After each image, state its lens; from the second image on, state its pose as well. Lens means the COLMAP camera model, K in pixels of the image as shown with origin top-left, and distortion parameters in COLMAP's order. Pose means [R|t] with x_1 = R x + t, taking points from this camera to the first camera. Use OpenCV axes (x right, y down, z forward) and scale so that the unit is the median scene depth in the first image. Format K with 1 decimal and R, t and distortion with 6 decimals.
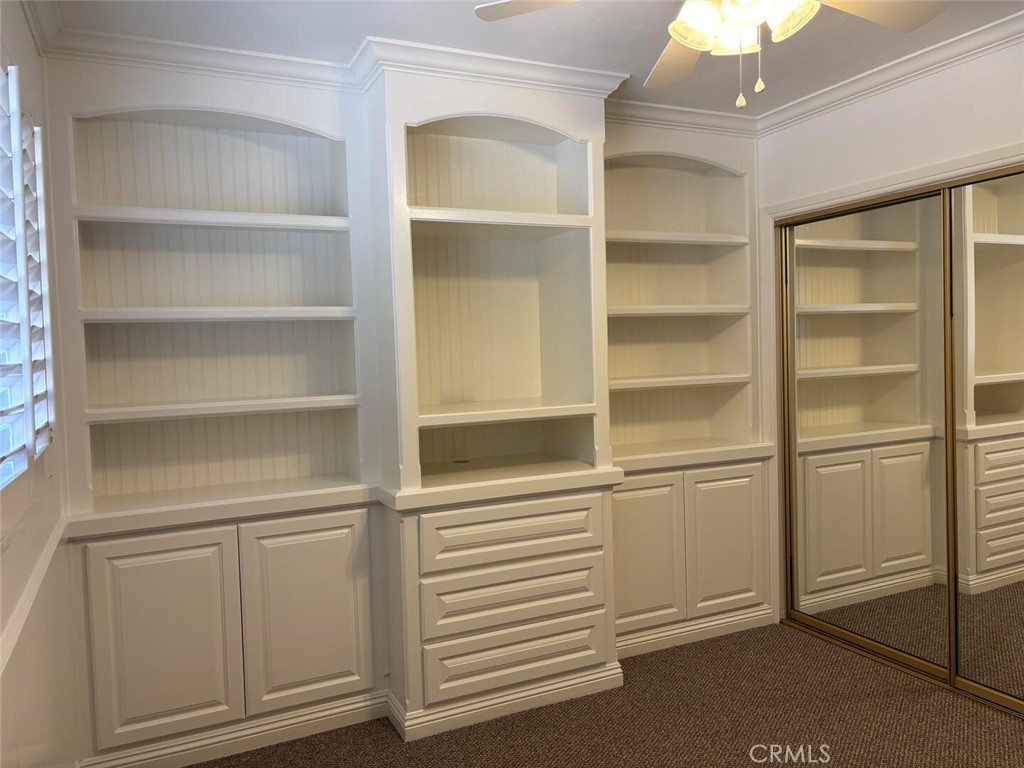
lens RADIAL K [[772.7, 0, 501.2], [0, 772.7, 388.1], [0, 0, 1]] dist [0.059342, -0.060086]
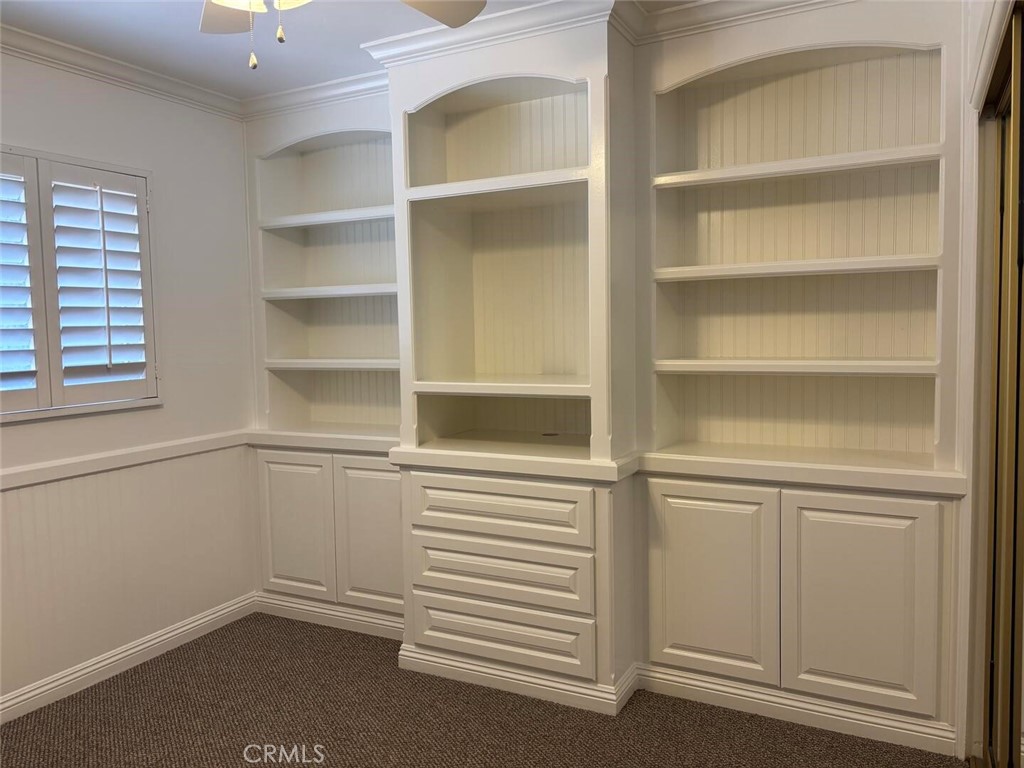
lens RADIAL K [[772.7, 0, 503.7], [0, 772.7, 383.2], [0, 0, 1]] dist [0.059342, -0.060086]
pose [[0.602512, 0.079390, -0.794151, 0.763705], [-0.040378, 0.996798, 0.069014, -0.038695], [0.797088, -0.009515, 0.603789, 0.404159]]
